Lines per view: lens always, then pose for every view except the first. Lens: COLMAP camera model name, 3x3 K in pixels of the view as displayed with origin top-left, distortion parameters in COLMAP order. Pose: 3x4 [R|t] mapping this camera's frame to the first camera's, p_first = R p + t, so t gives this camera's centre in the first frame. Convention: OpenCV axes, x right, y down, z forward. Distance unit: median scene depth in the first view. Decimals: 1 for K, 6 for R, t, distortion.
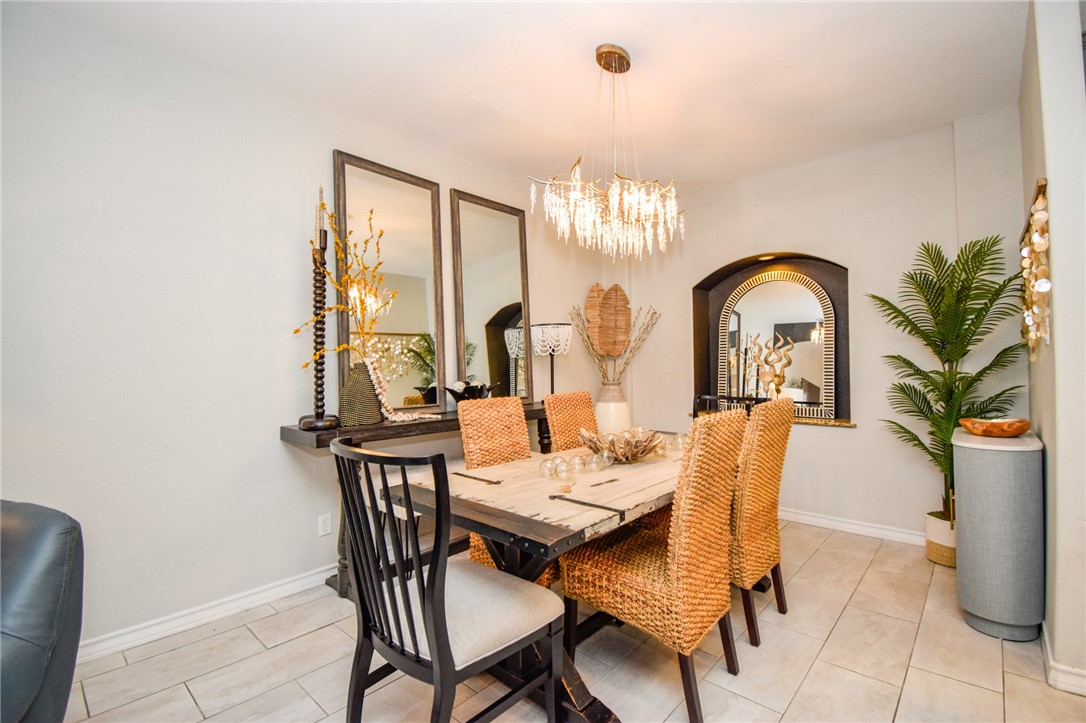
lens RADIAL K [[486.5, 0, 546.8], [0, 486.5, 357.4], [0, 0, 1]] dist [0.017145, -0.024236]
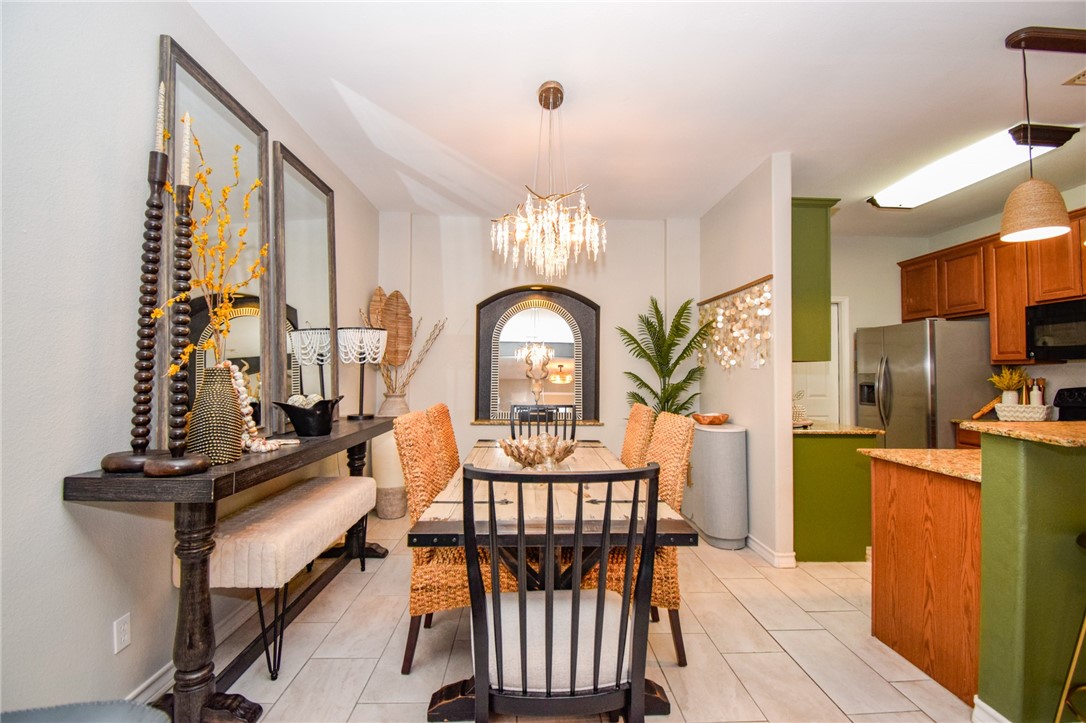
lens RADIAL K [[482.0, 0, 546.1], [0, 482.0, 358.0], [0, 0, 1]] dist [0.017148, -0.024562]
pose [[0.713552, 0.041968, 0.699344, -0.468458], [-0.026393, 0.999106, -0.033028, 0.007028], [-0.700105, 0.005110, 0.714022, 0.189706]]
